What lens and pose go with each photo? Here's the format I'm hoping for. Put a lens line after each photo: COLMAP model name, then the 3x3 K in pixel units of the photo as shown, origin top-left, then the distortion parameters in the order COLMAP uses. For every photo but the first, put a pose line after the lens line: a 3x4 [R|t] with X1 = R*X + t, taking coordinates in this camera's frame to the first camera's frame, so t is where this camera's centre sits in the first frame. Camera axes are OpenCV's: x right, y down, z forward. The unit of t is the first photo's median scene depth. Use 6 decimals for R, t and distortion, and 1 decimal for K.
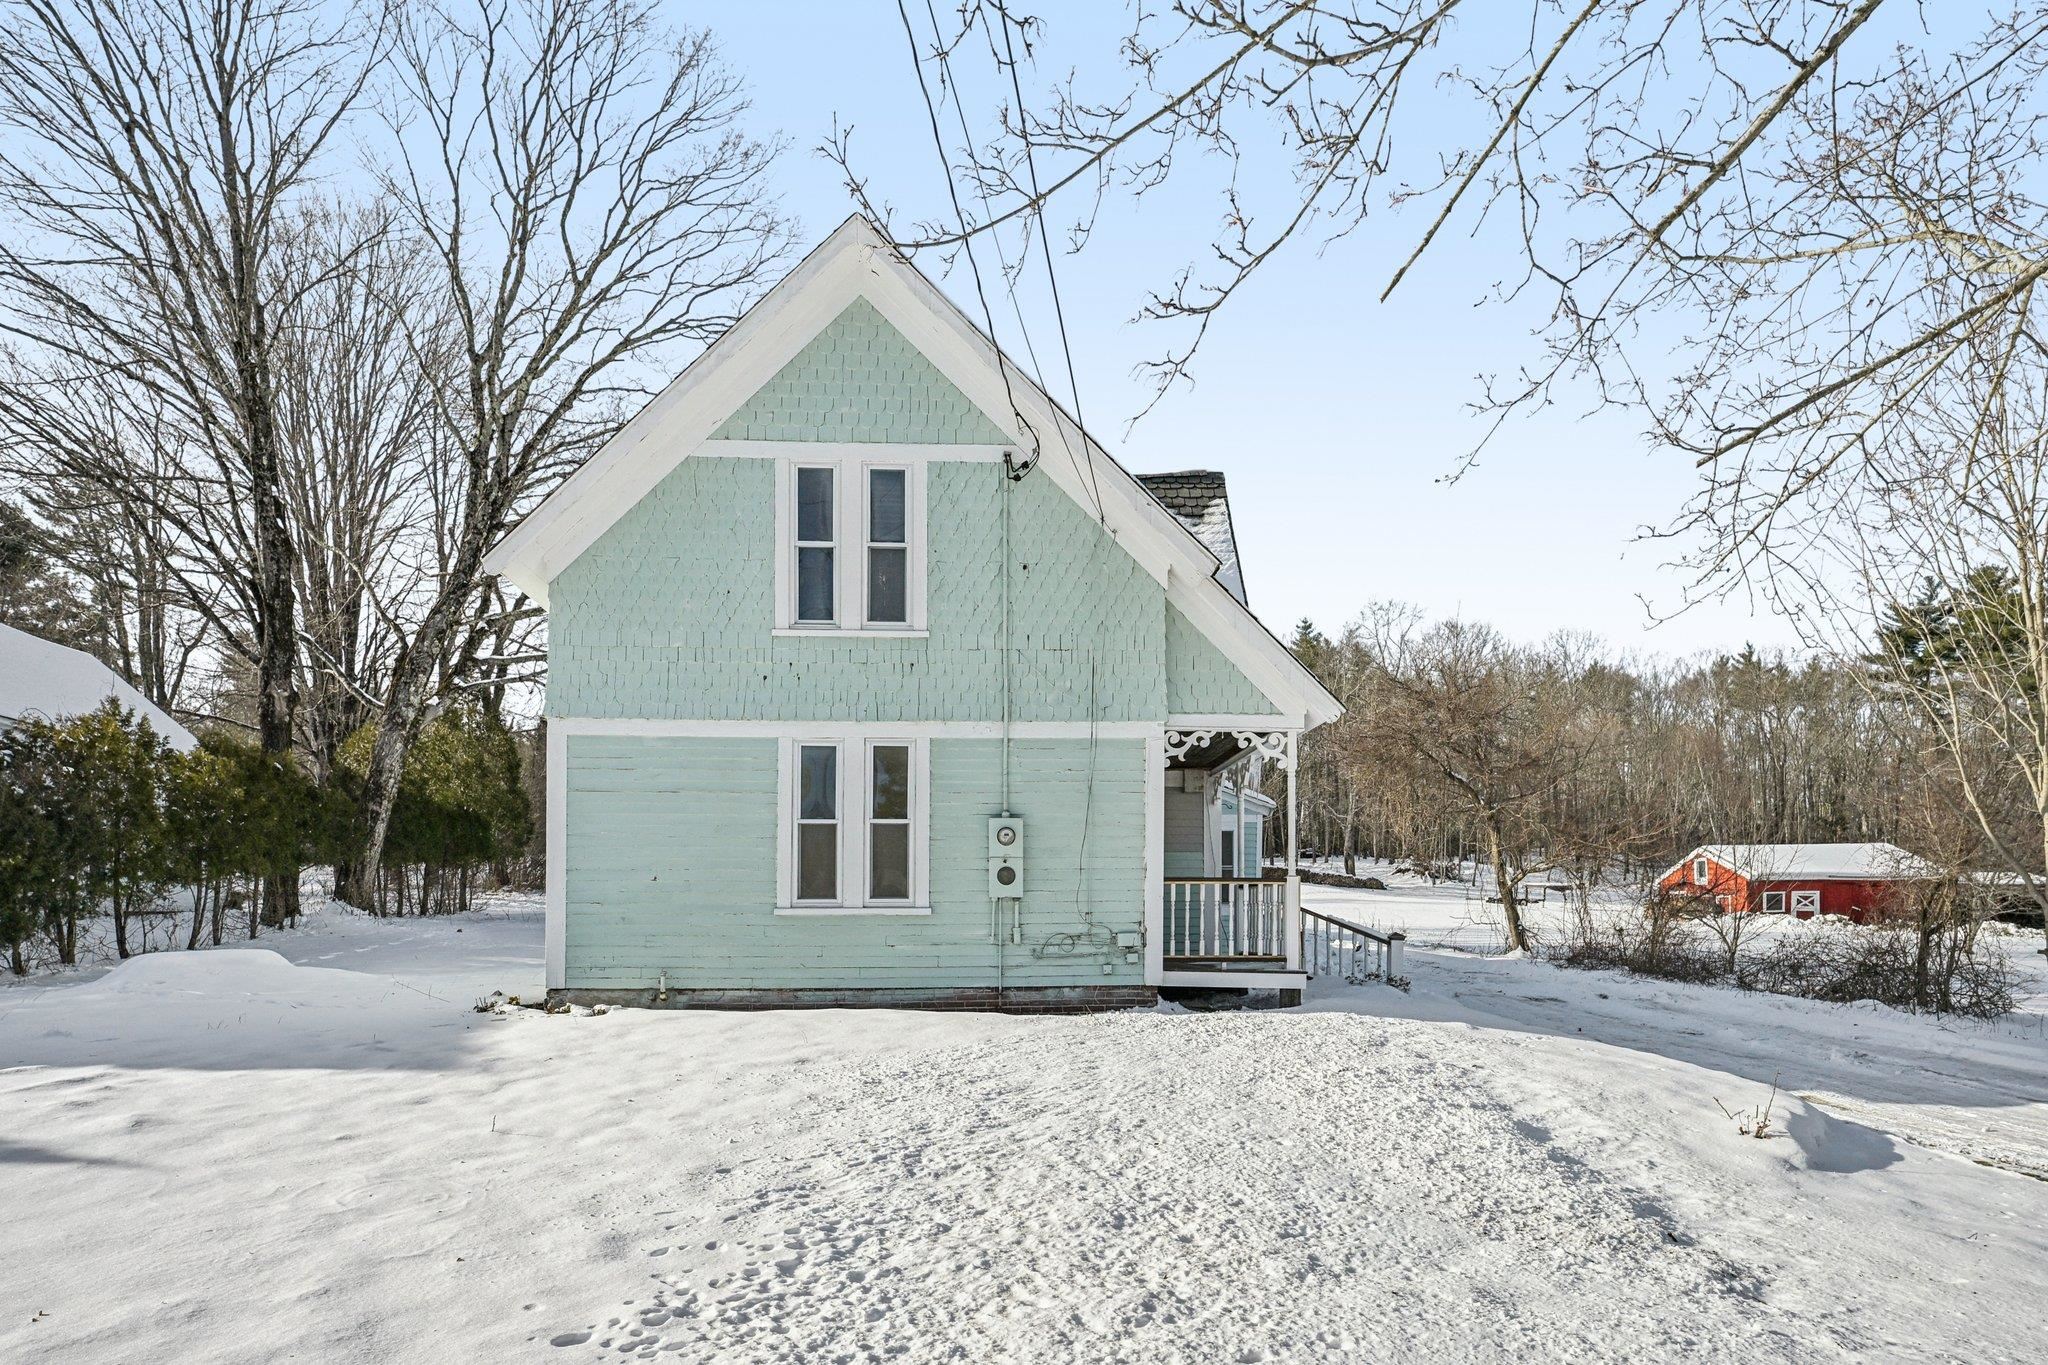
lens RADIAL K [[1200.3, 0, 1024.0], [0, 1200.3, 682.5], [0, 0, 1]] dist [0.001244, 0.001625]
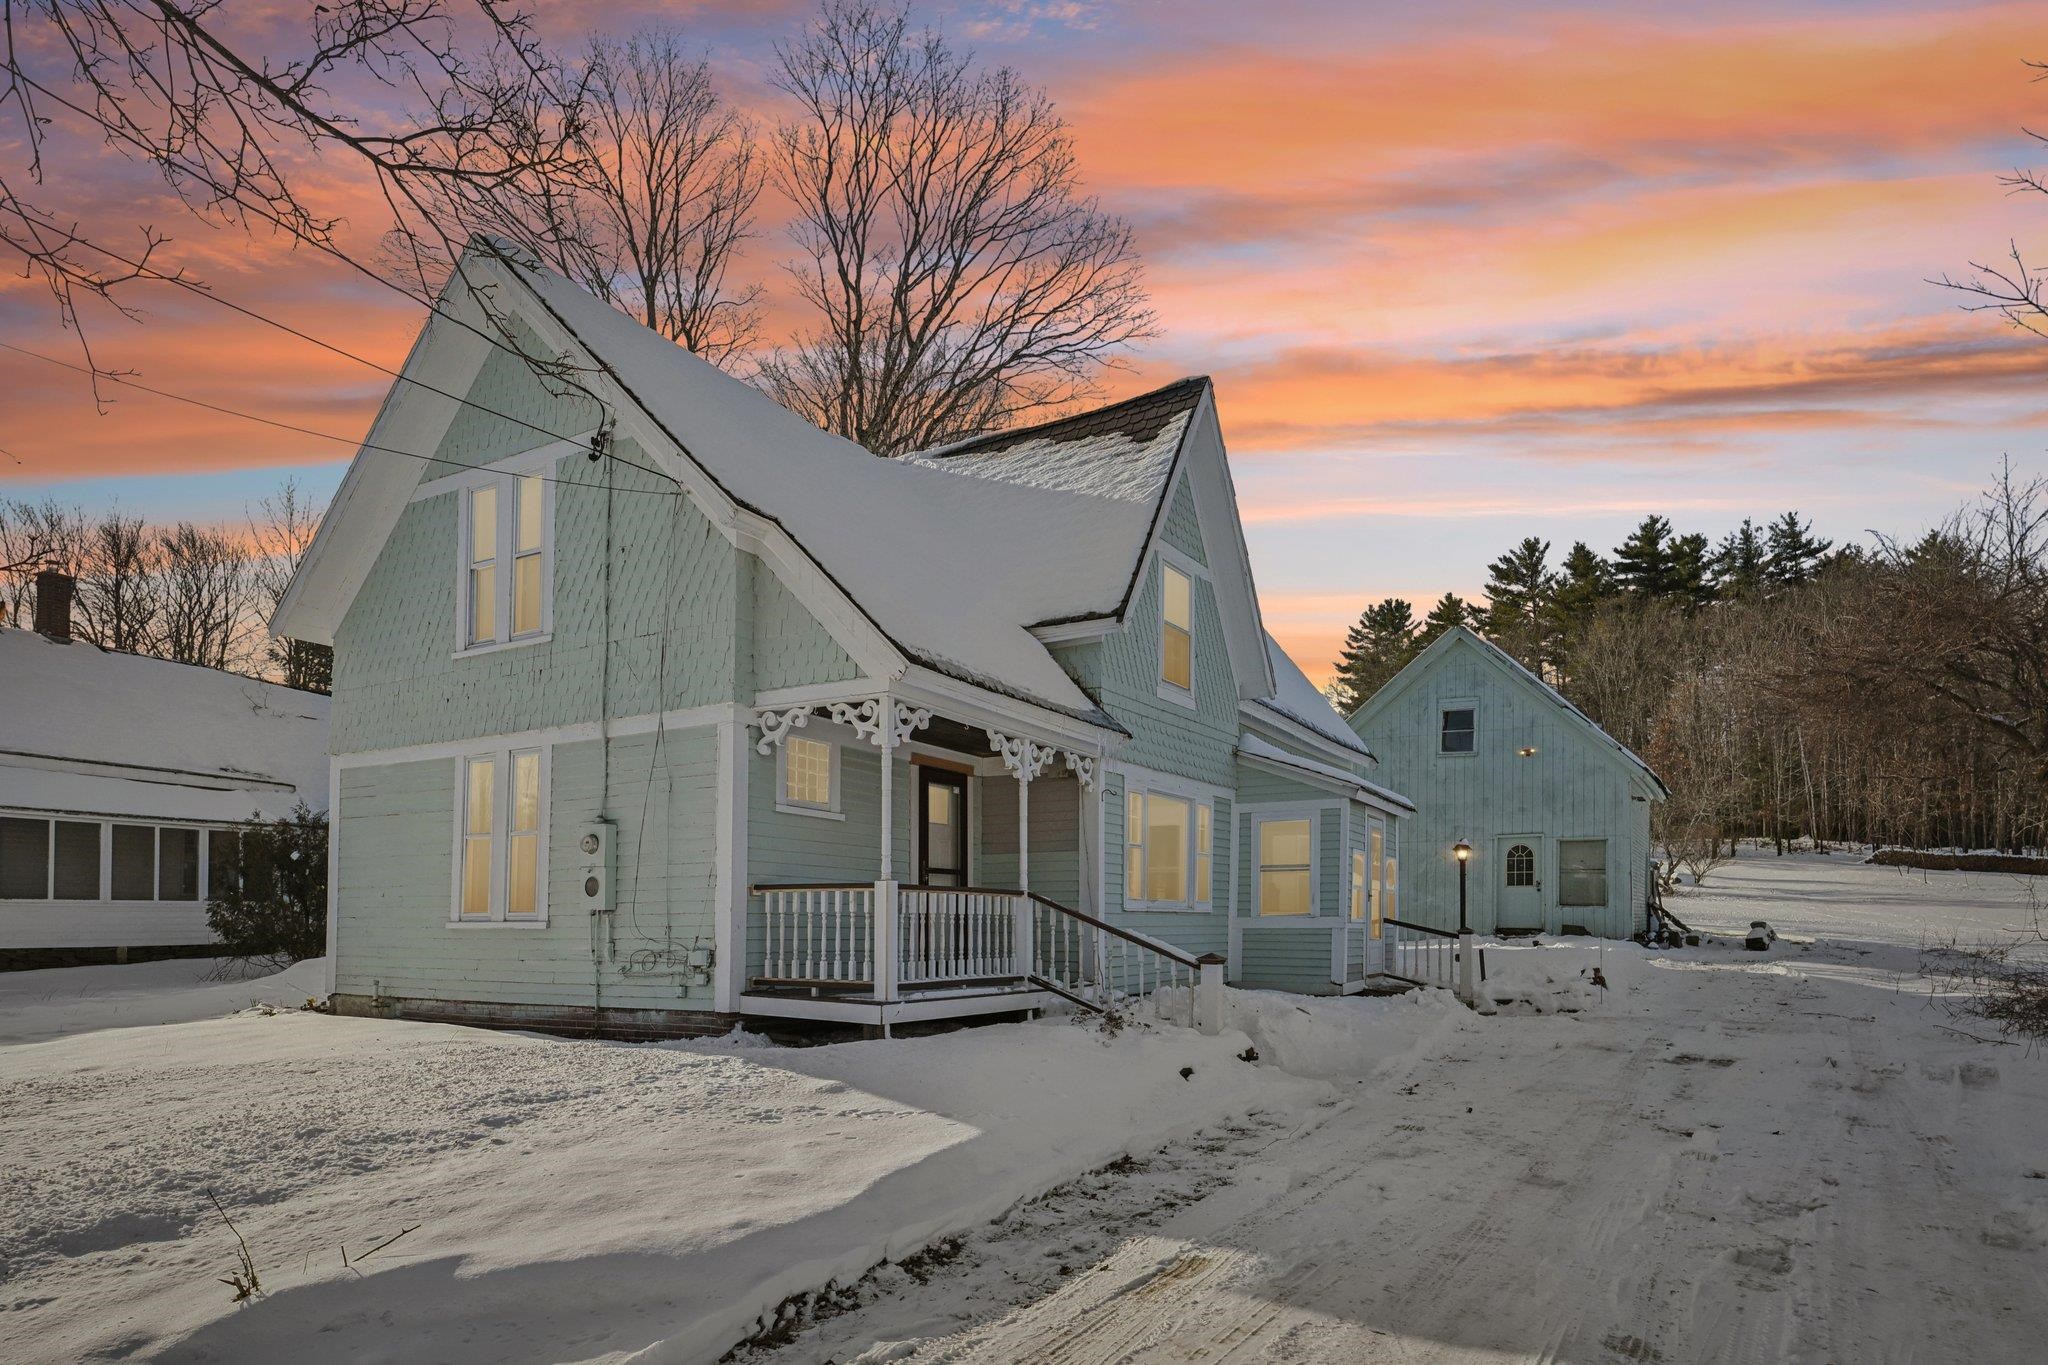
lens RADIAL K [[1200.3, 0, 1024.0], [0, 1200.3, 682.5], [0, 0, 1]] dist [0.001244, 0.001625]
pose [[0.818573, -0.113330, -0.563112, 0.776557], [0.107905, 0.993229, -0.043038, 0.078471], [0.564177, -0.025533, 0.825259, 0.417451]]
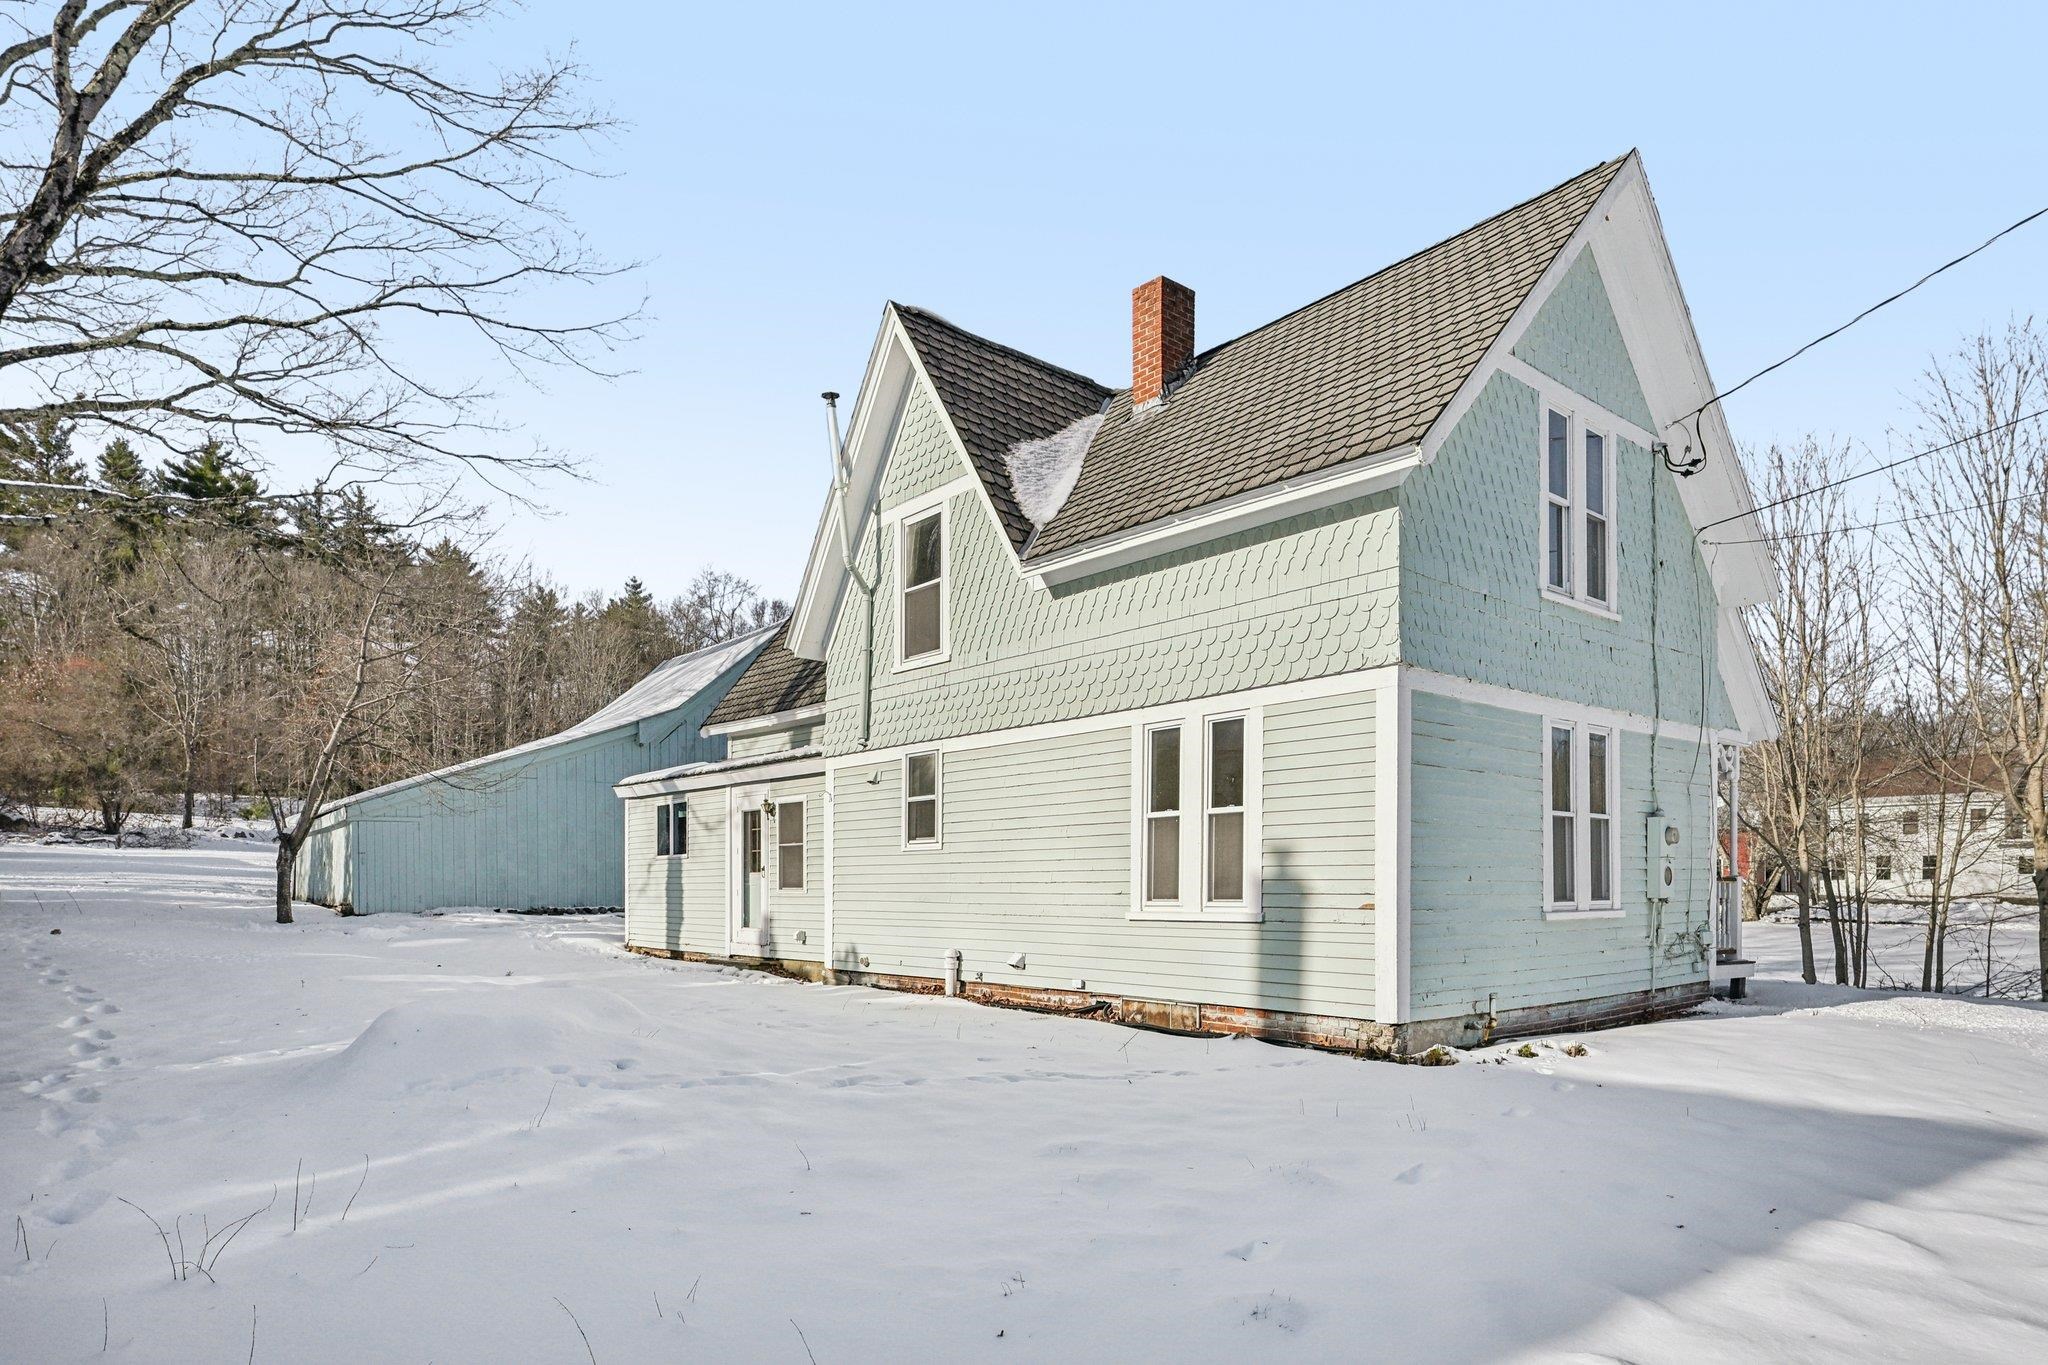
lens RADIAL K [[1200.3, 0, 1024.0], [0, 1200.3, 682.5], [0, 0, 1]] dist [0.001244, 0.001625]
pose [[0.794983, 0.099254, 0.598457, -1.015877], [-0.115001, 0.993293, -0.011972, 0.074602], [-0.595631, -0.059306, 0.801066, 0.527714]]
